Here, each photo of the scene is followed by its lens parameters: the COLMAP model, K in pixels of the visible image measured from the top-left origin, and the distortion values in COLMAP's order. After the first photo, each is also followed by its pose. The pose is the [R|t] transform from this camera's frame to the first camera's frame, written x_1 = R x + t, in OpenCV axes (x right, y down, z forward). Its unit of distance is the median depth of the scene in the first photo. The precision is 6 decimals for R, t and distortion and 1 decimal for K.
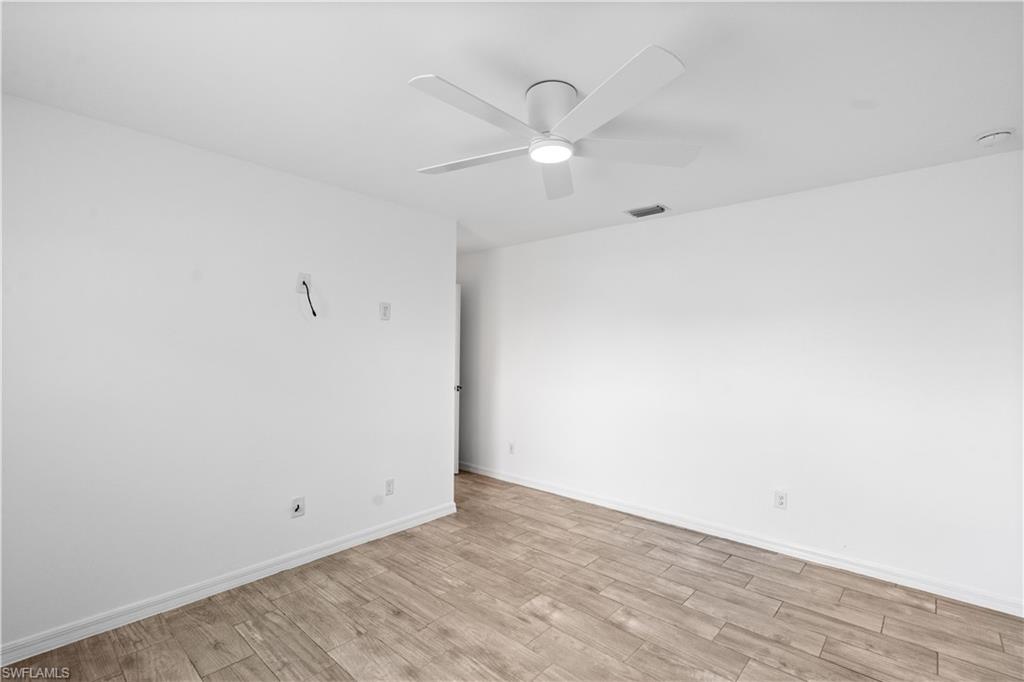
lens RADIAL K [[468.7, 0, 516.7], [0, 468.7, 351.9], [0, 0, 1]] dist [-0.003460, 0.000613]
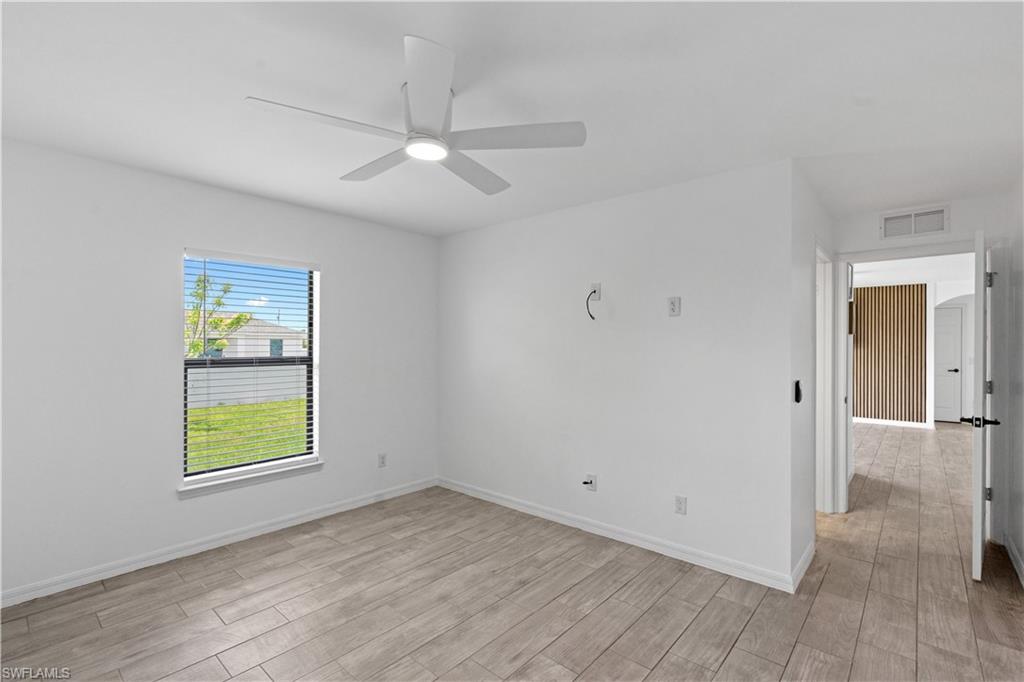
lens RADIAL K [[468.7, 0, 511.5], [0, 468.7, 342.4], [0, 0, 1]] dist [-0.003460, 0.000613]
pose [[0.001056, -0.019213, -0.999815, 0.734274], [-0.015081, 0.999701, -0.019227, 0.006533], [0.999886, 0.015098, 0.000766, 0.812115]]
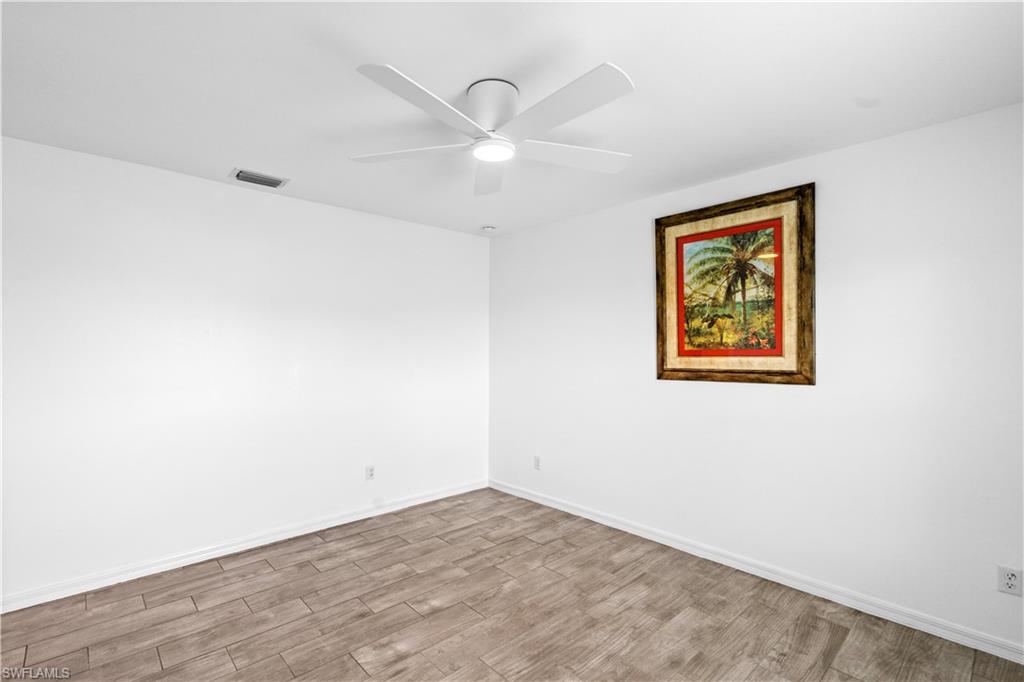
lens RADIAL K [[468.7, 0, 510.7], [0, 468.7, 361.5], [0, 0, 1]] dist [-0.003460, 0.000613]
pose [[0.098226, -0.040003, 0.994360, -0.635362], [0.008773, 0.999188, 0.039331, -0.008277], [-0.995125, 0.004860, 0.098497, 0.592397]]
